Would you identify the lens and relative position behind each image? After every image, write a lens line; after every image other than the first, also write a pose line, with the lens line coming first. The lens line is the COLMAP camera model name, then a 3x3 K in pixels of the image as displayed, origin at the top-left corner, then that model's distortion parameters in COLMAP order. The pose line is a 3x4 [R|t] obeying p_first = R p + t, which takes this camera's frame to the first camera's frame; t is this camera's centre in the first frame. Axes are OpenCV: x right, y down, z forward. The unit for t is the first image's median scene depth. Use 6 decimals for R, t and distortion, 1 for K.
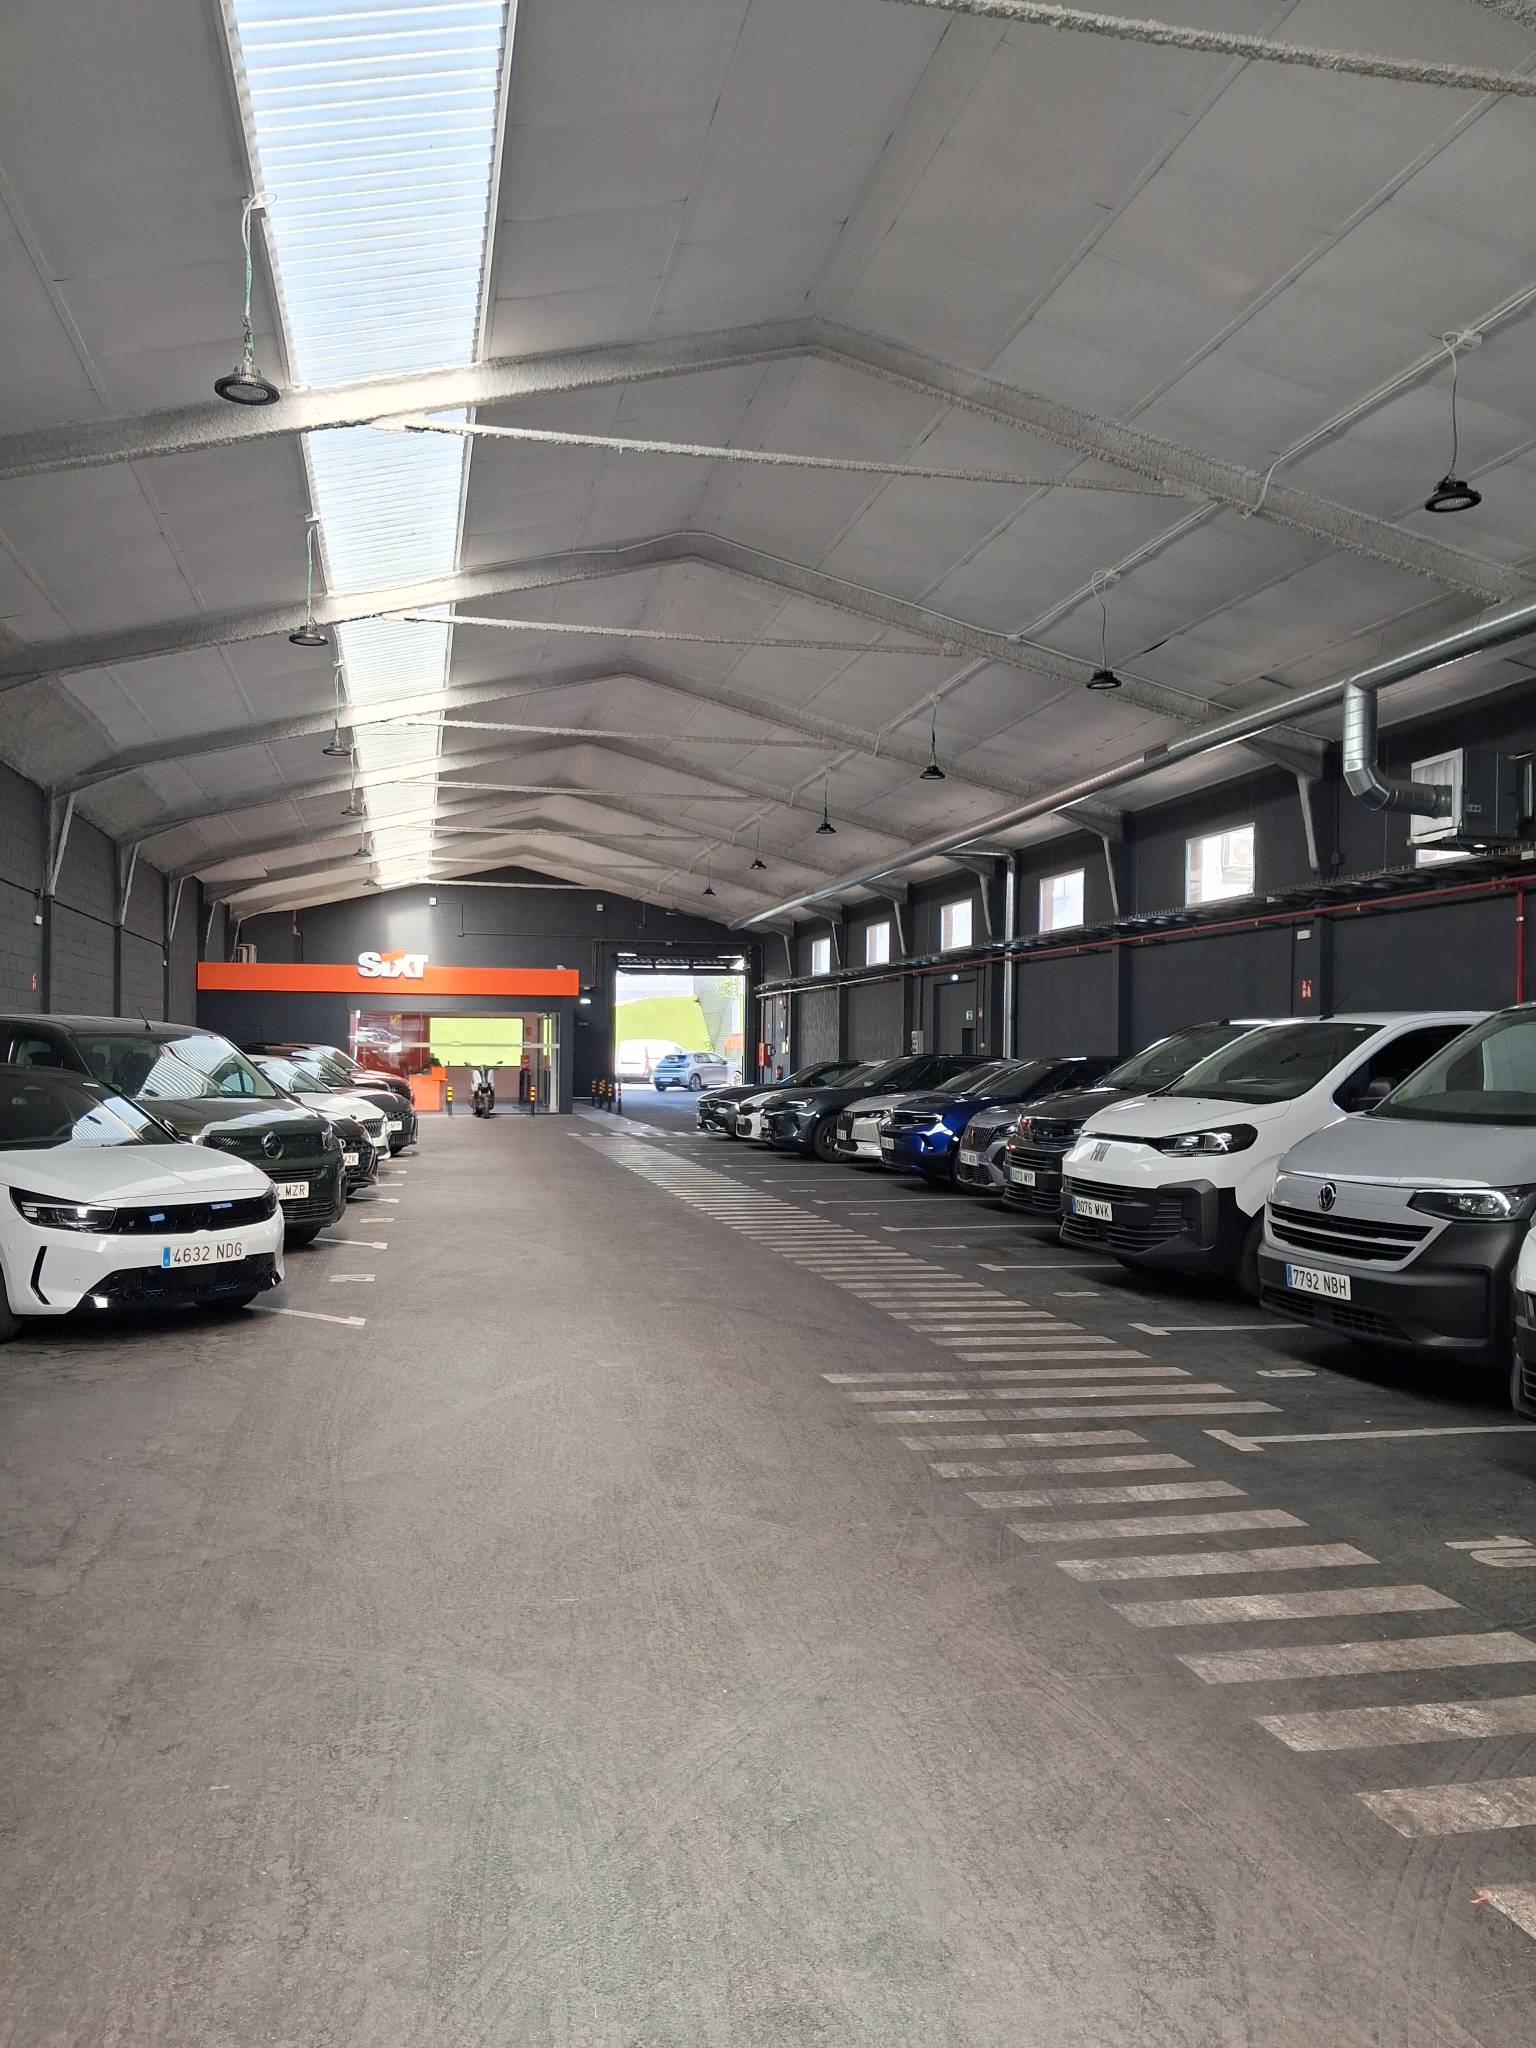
lens RADIAL K [[1737.2, 0, 770.5], [0, 1737.2, 1028.0], [0, 0, 1]] dist [-0.002138, 0.000810]
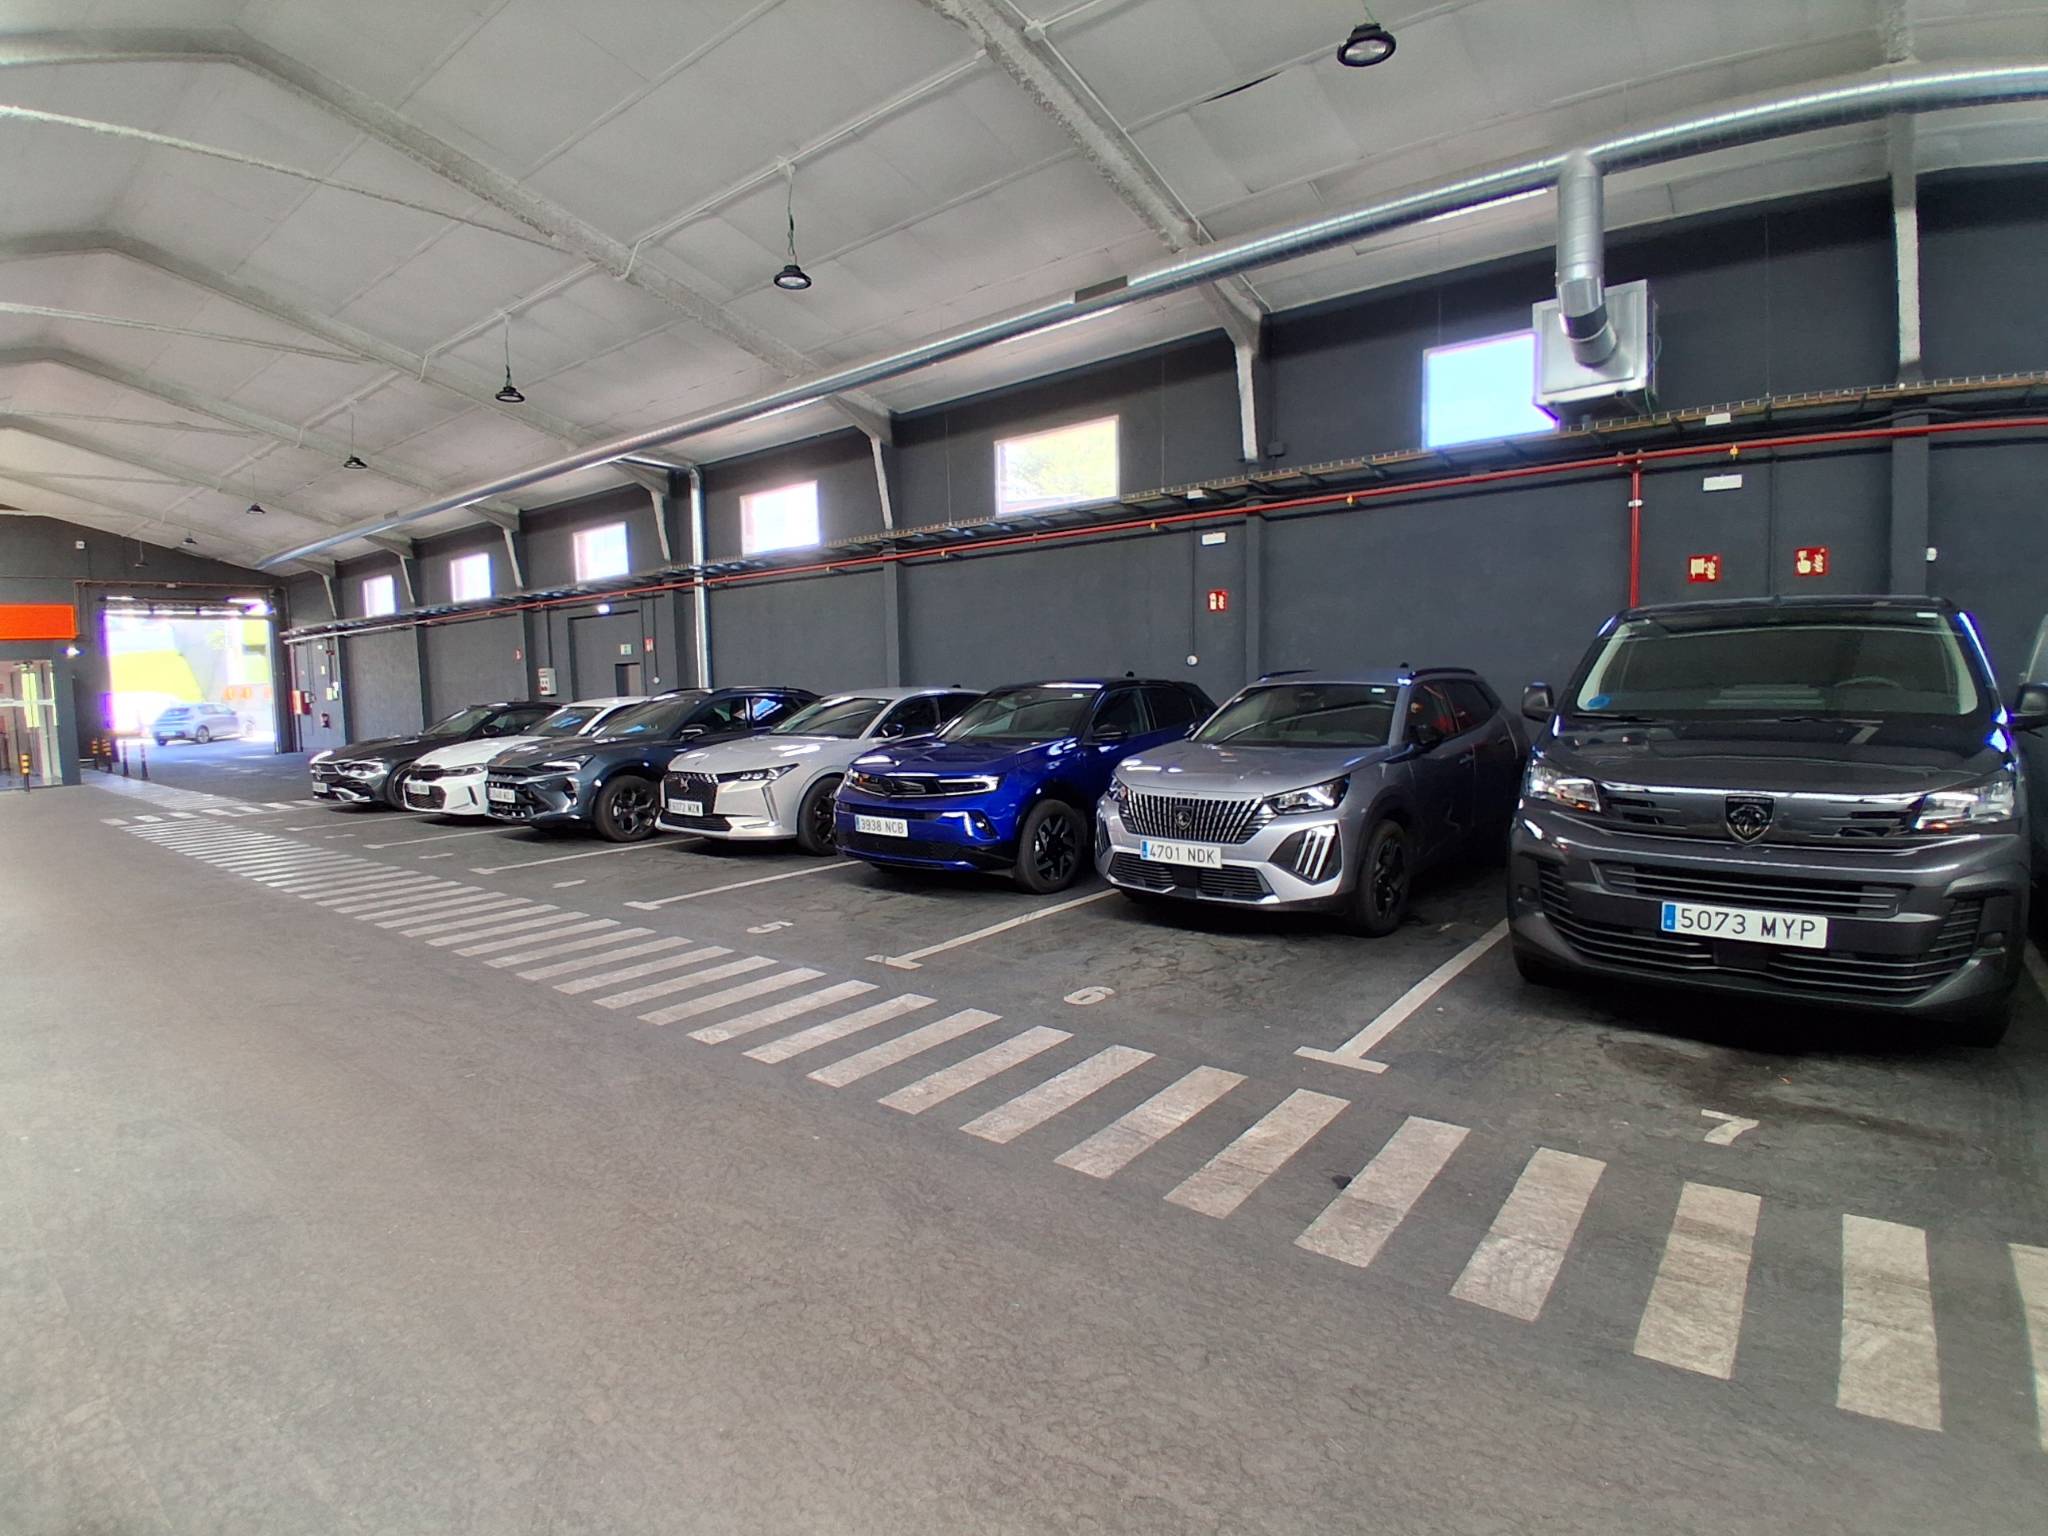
lens RADIAL K [[1167.6, 0, 1041.4], [0, 1167.6, 797.4], [0, 0, 1]] dist [-0.018668, -0.008300]
pose [[0.806806, -0.082949, 0.584964, -0.062182], [0.020278, 0.993400, 0.112898, 0.004167], [-0.590468, -0.079225, 0.803163, 0.289544]]
